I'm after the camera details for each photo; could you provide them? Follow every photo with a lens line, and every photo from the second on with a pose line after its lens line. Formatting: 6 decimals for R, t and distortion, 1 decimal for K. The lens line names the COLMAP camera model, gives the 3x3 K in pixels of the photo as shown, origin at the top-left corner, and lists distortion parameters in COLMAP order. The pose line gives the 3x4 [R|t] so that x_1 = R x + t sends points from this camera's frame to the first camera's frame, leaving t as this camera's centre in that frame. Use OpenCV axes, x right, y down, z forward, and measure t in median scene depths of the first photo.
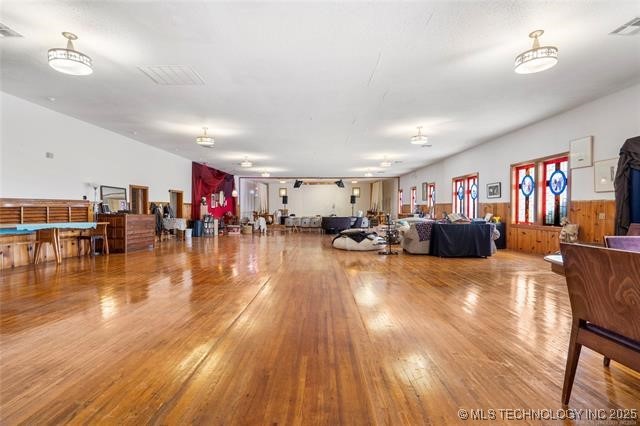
lens RADIAL K [[294.2, 0, 318.3], [0, 294.2, 212.4], [0, 0, 1]] dist [-0.002589, -0.000175]
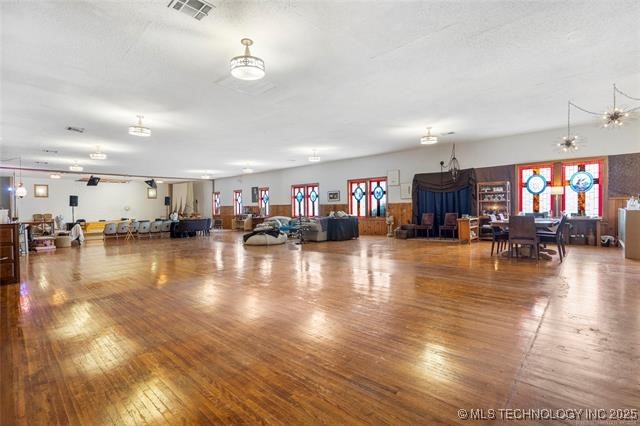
lens RADIAL K [[294.2, 0, 321.0], [0, 294.2, 208.9], [0, 0, 1]] dist [-0.002589, -0.000175]
pose [[0.674678, -0.013934, 0.737981, -0.623302], [0.026589, 0.999632, -0.005434, -0.003225], [-0.737633, 0.023289, 0.674800, 0.048648]]
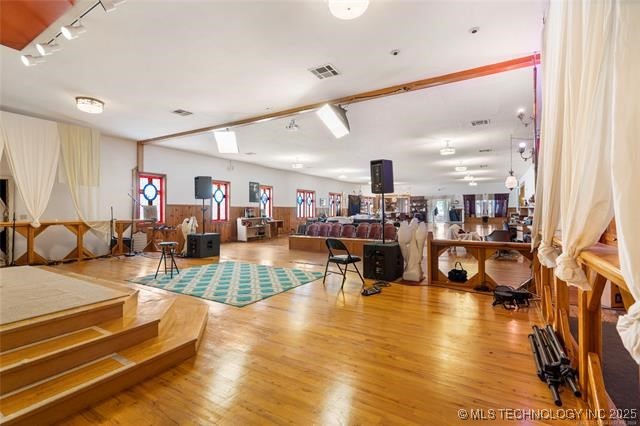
lens RADIAL K [[294.2, 0, 317.5], [0, 294.2, 210.2], [0, 0, 1]] dist [-0.002589, -0.000175]
pose [[-0.868643, -0.006943, 0.495389, -0.522366], [0.002261, 0.999836, 0.017977, -0.041127], [-0.495433, 0.016736, -0.868485, 2.056376]]
